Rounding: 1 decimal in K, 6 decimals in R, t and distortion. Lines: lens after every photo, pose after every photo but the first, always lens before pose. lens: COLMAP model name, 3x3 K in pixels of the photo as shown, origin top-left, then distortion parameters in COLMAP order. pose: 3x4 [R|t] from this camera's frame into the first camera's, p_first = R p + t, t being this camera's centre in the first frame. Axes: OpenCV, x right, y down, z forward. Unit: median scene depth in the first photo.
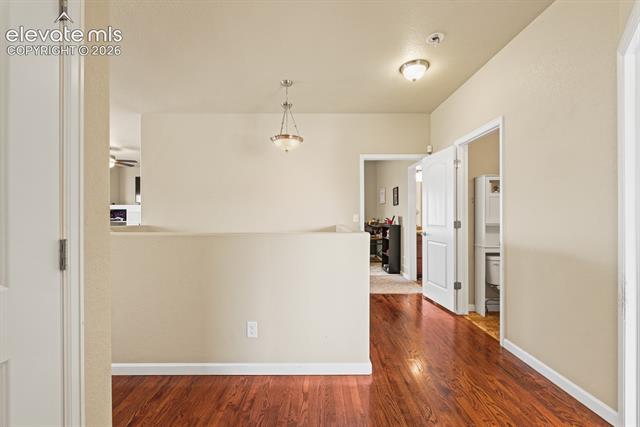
lens RADIAL K [[277.8, 0, 318.4], [0, 277.8, 215.3], [0, 0, 1]] dist [0.003363, 0.000338]
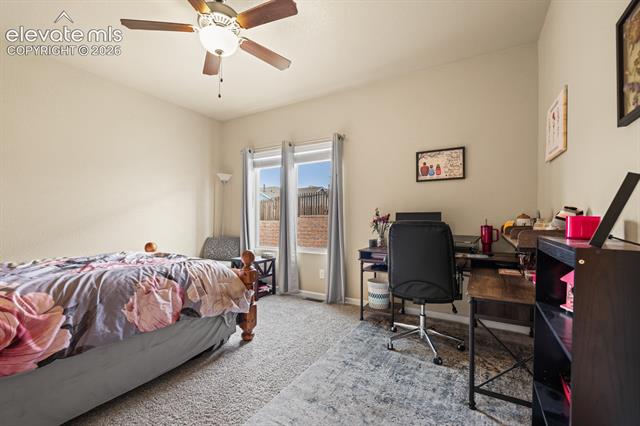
lens RADIAL K [[277.8, 0, 318.4], [0, 277.8, 214.8], [0, 0, 1]] dist [0.003363, 0.000338]
pose [[0.861809, 0.003526, -0.507221, 0.194976], [-0.003395, 0.999994, 0.001183, 0.015897], [0.507222, 0.000702, 0.861815, 0.745041]]
